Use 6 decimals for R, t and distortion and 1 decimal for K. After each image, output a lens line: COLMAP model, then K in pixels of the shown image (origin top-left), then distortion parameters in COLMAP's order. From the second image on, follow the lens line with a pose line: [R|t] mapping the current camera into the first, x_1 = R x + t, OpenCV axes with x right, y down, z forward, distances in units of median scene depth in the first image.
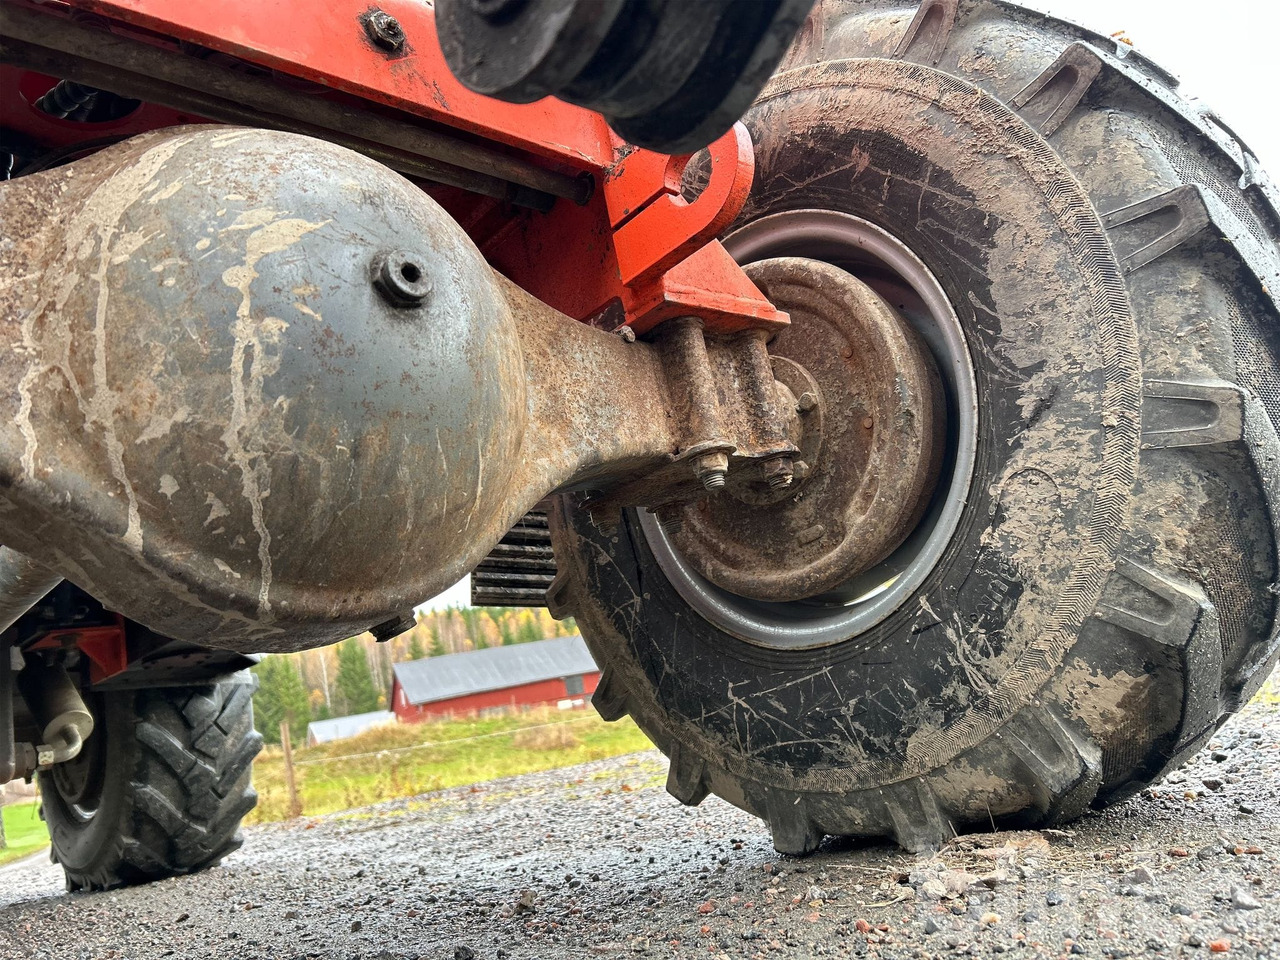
lens RADIAL K [[951.5, 0, 634.9], [0, 951.5, 470.8], [0, 0, 1]] dist [0.040126, -0.030514]
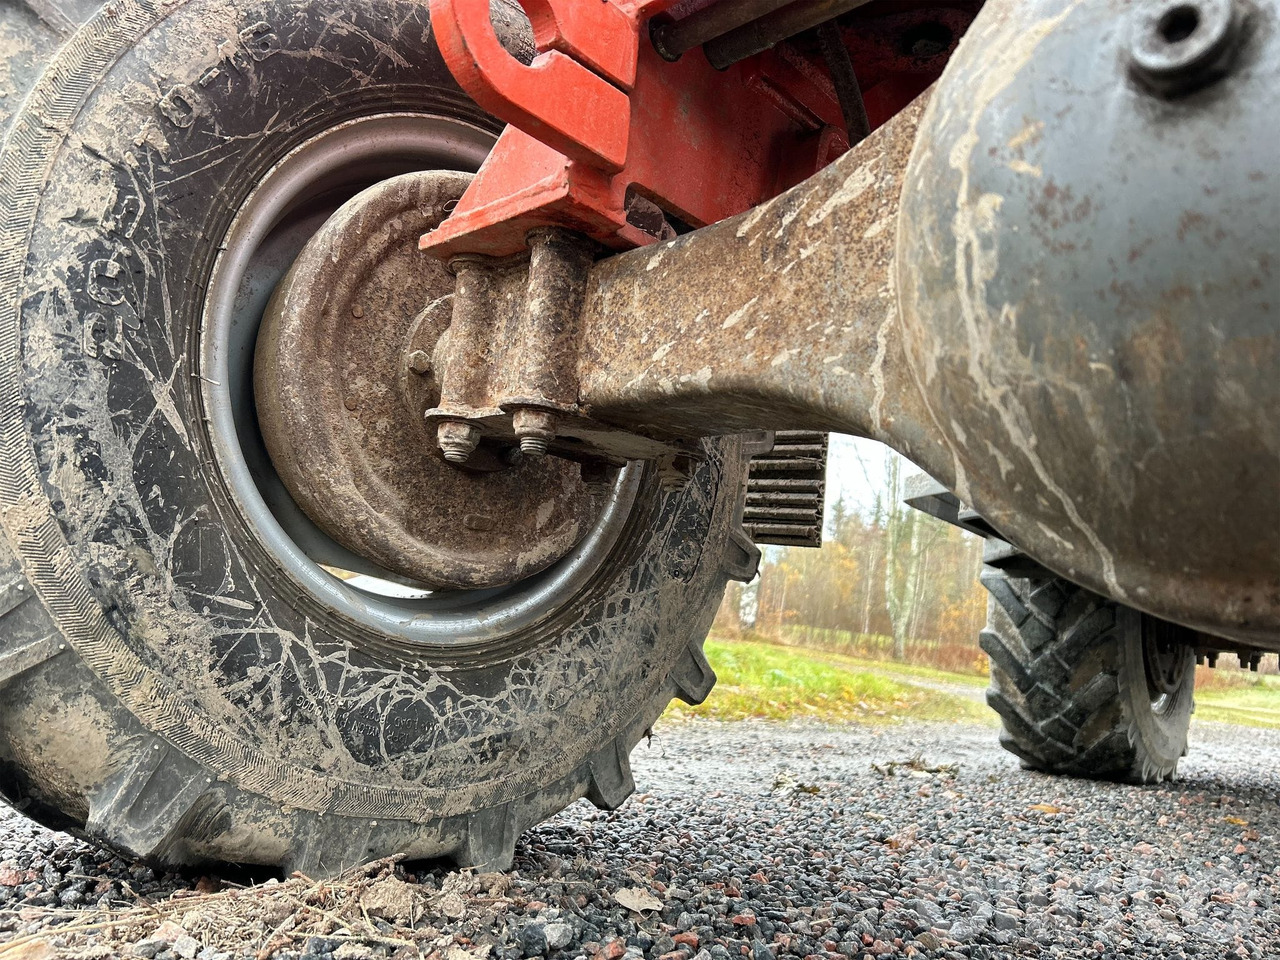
lens RADIAL K [[951.5, 0, 634.9], [0, 951.5, 470.8], [0, 0, 1]] dist [0.040126, -0.030514]
pose [[0.082623, 0.030734, -0.996107, 0.302041], [0.129846, 0.990672, 0.041337, -0.022074], [0.988086, -0.132756, 0.077862, 0.658250]]
